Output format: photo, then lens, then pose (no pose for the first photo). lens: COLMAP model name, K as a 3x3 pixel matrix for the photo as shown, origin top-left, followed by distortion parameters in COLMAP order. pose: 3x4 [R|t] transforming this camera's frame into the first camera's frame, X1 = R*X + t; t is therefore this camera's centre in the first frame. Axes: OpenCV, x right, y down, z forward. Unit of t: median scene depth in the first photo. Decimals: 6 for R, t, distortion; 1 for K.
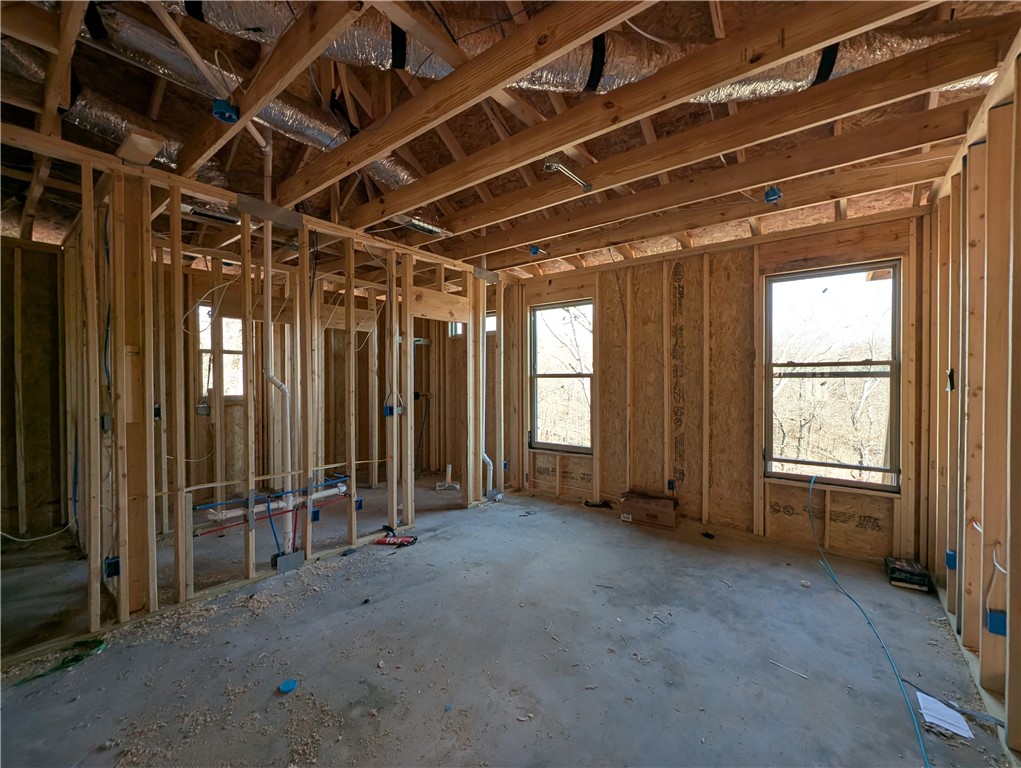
lens RADIAL K [[419.8, 0, 509.7], [0, 419.8, 382.5], [0, 0, 1]] dist [-0.001340, -0.000441]
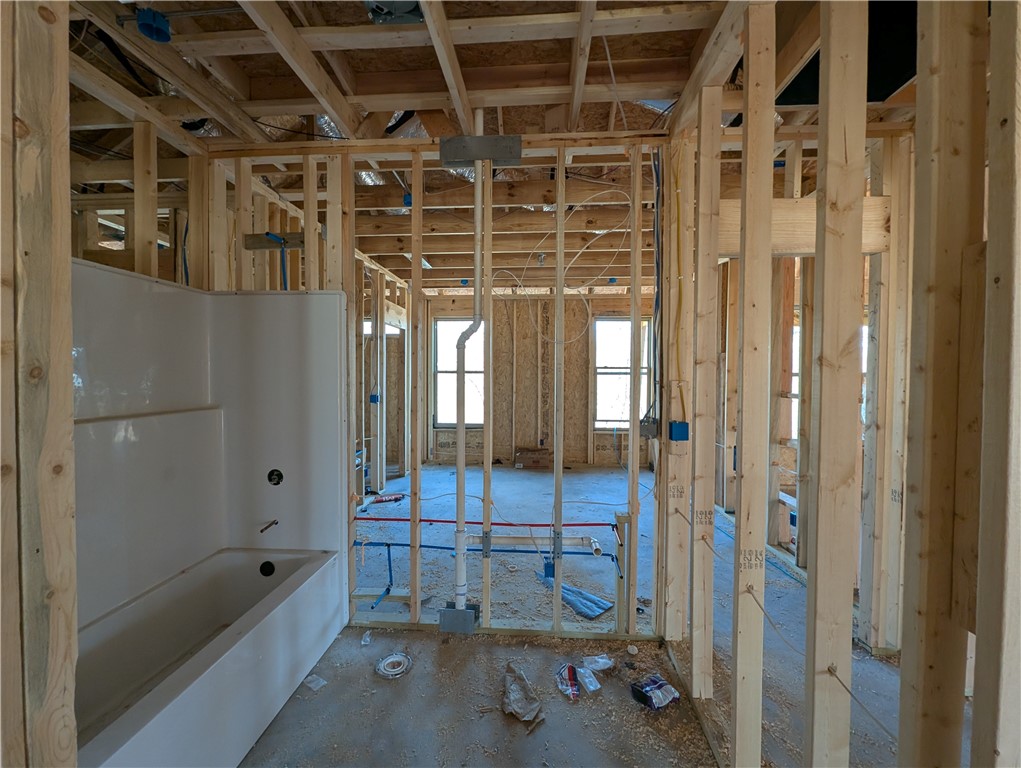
lens RADIAL K [[419.8, 0, 511.4], [0, 419.8, 383.7], [0, 0, 1]] dist [-0.001340, -0.000441]
pose [[0.827738, -0.003753, 0.561102, -0.598636], [-0.003256, 0.999929, 0.011492, 0.006278], [-0.561106, -0.011339, 0.827667, -0.243466]]
